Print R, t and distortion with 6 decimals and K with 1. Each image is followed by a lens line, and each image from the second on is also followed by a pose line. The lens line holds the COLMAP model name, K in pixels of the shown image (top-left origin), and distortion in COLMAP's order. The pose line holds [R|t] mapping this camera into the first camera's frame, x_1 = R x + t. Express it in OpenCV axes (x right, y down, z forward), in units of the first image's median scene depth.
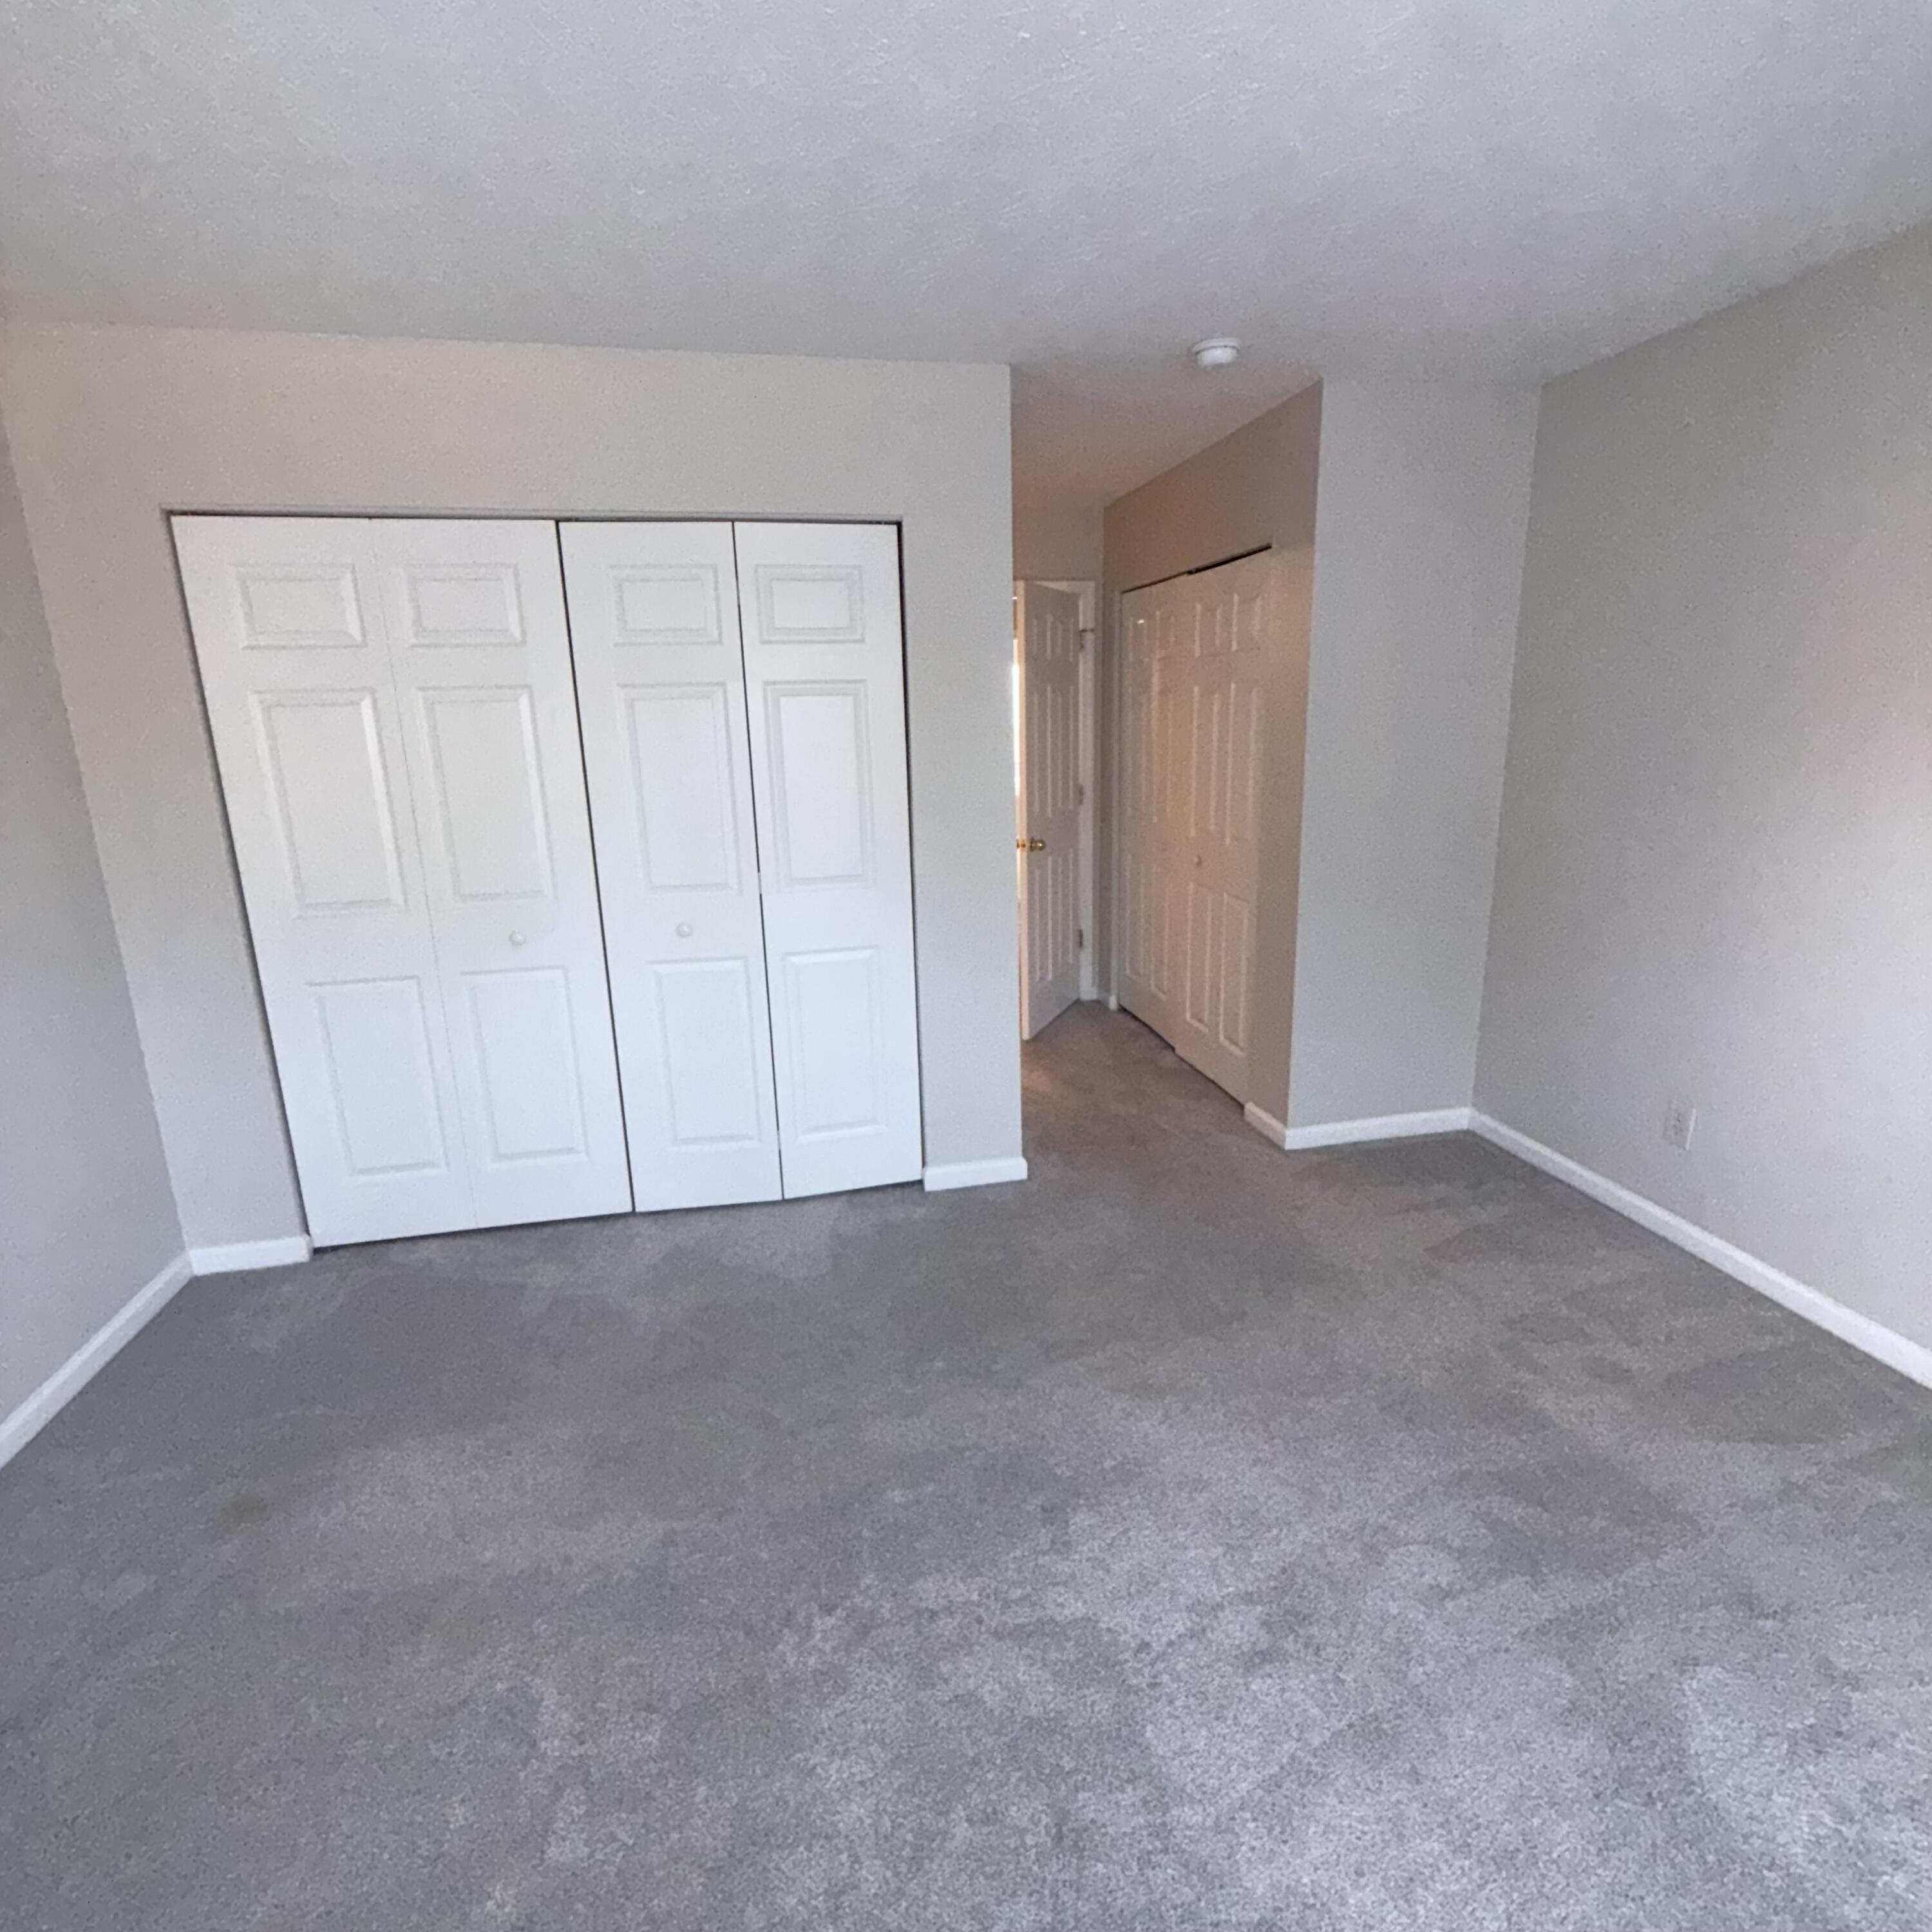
lens RADIAL K [[1026.0, 0, 971.9], [0, 1026.0, 959.3], [0, 0, 1]] dist [-0.000576, 0.000907]
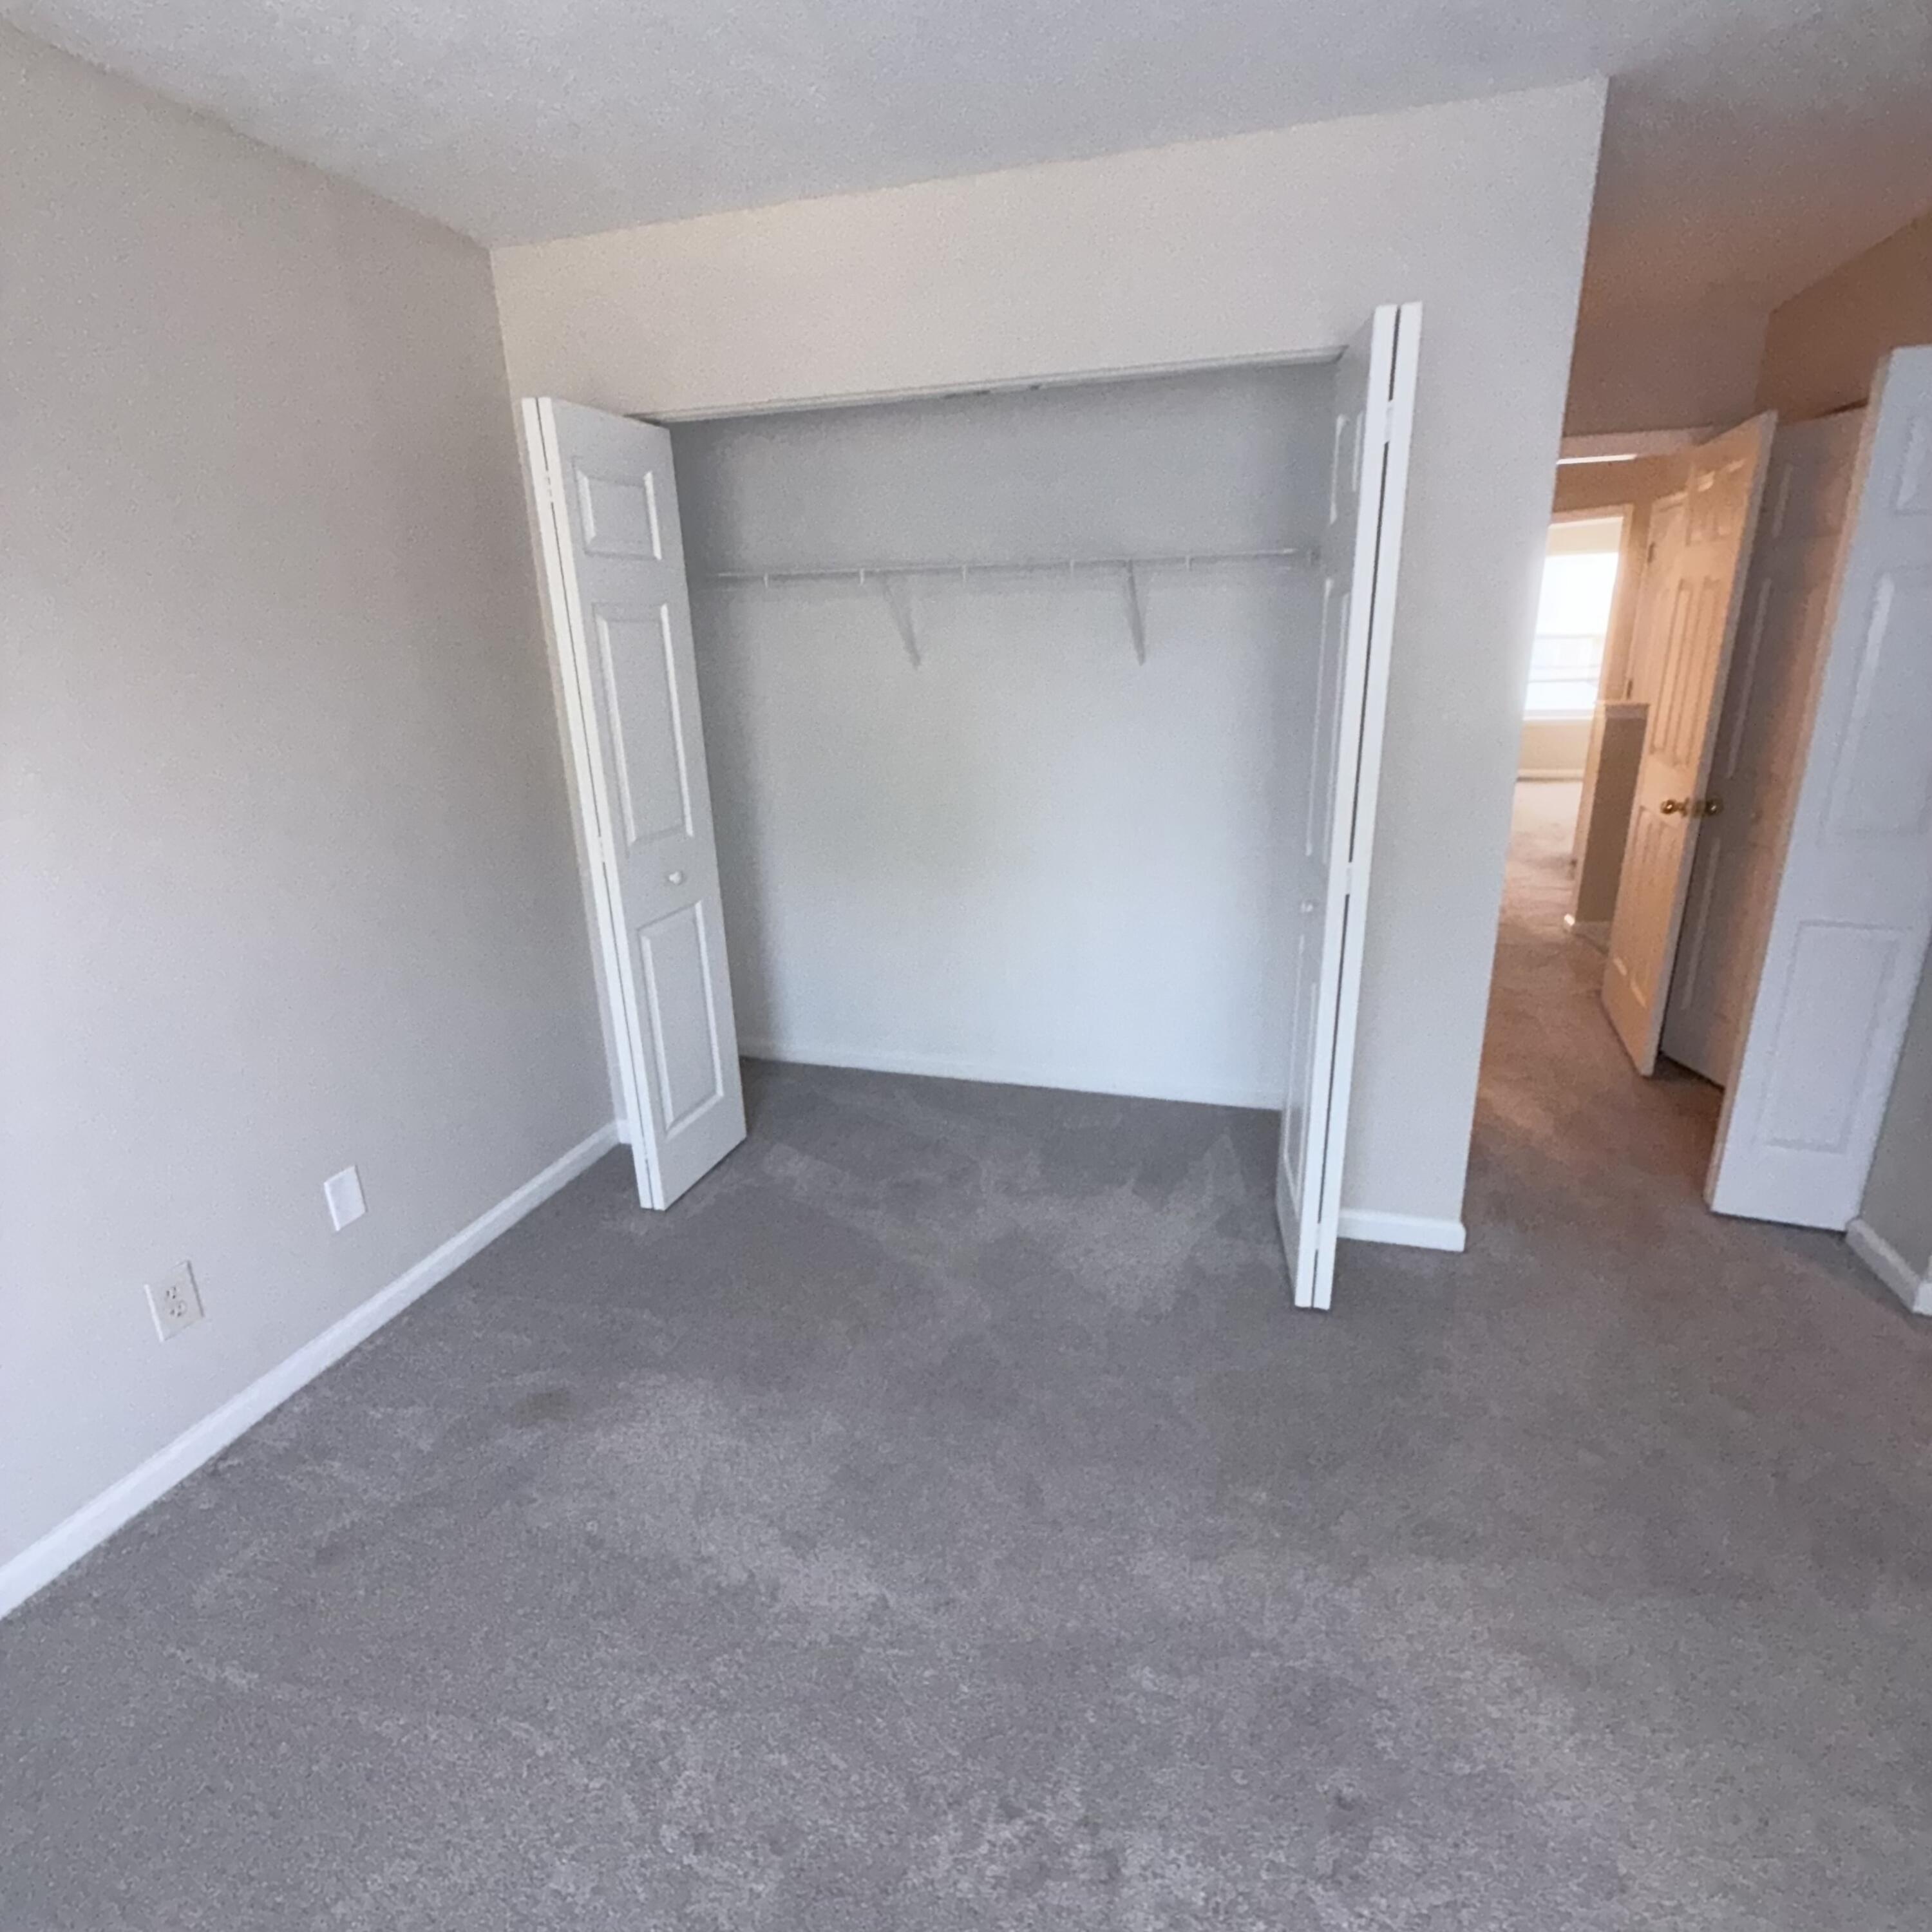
lens RADIAL K [[1026.0, 0, 971.9], [0, 1026.0, 959.3], [0, 0, 1]] dist [-0.000576, 0.000907]
pose [[0.878274, 0.147106, -0.454966, 0.077688], [-0.106626, 0.987794, 0.113554, -0.075361], [0.466117, -0.051220, 0.883239, 0.273456]]
